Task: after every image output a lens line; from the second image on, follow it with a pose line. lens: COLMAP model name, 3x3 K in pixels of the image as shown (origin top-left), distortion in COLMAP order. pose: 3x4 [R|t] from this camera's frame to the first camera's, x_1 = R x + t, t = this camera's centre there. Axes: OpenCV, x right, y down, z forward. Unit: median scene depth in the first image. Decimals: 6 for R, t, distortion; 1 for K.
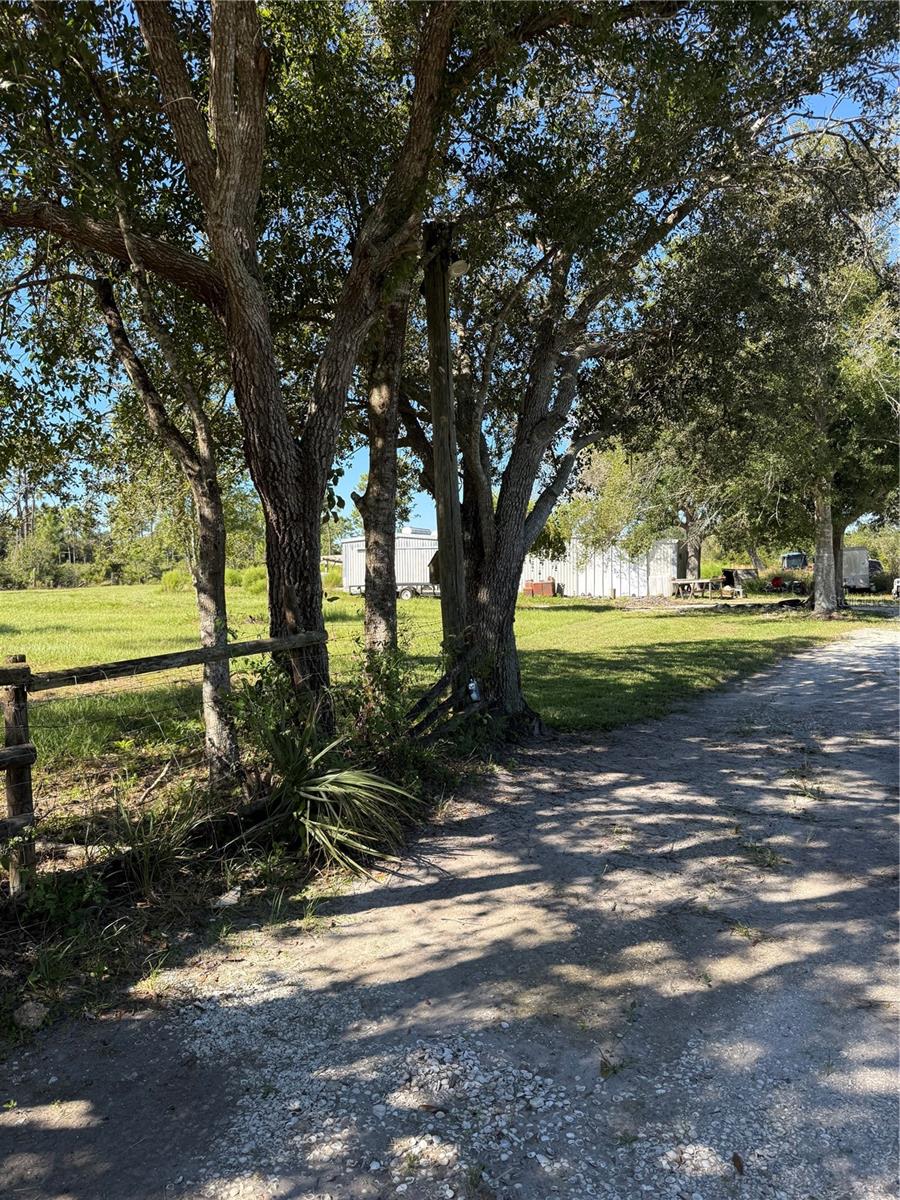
lens RADIAL K [[818.3, 0, 448.6], [0, 818.3, 598.8], [0, 0, 1]] dist [0.146701, -0.293035]
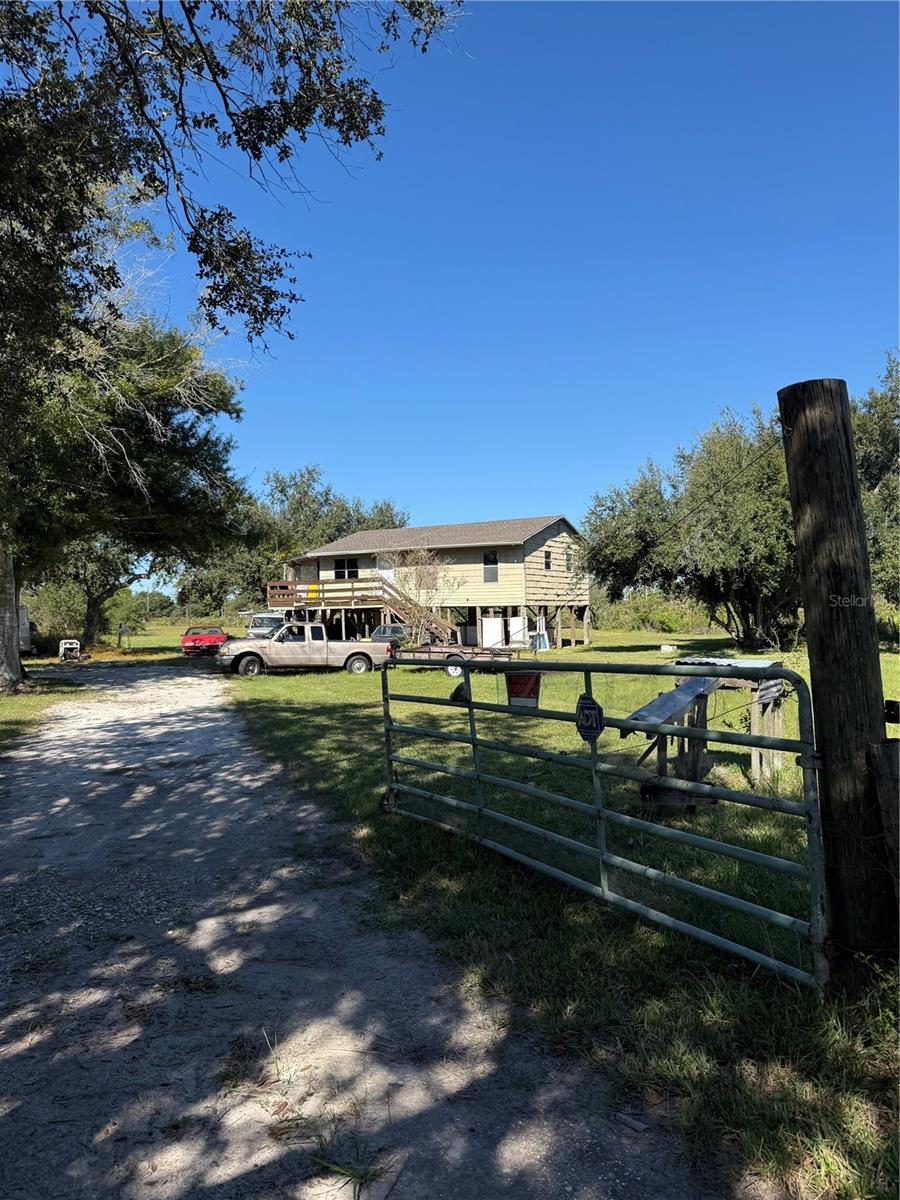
lens RADIAL K [[818.3, 0, 448.6], [0, 818.3, 598.8], [0, 0, 1]] dist [0.146701, -0.293035]
pose [[0.569767, 0.014171, 0.821684, 0.016878], [0.044139, 0.997880, -0.047816, -0.006801], [-0.820620, 0.063512, 0.567934, 0.117639]]
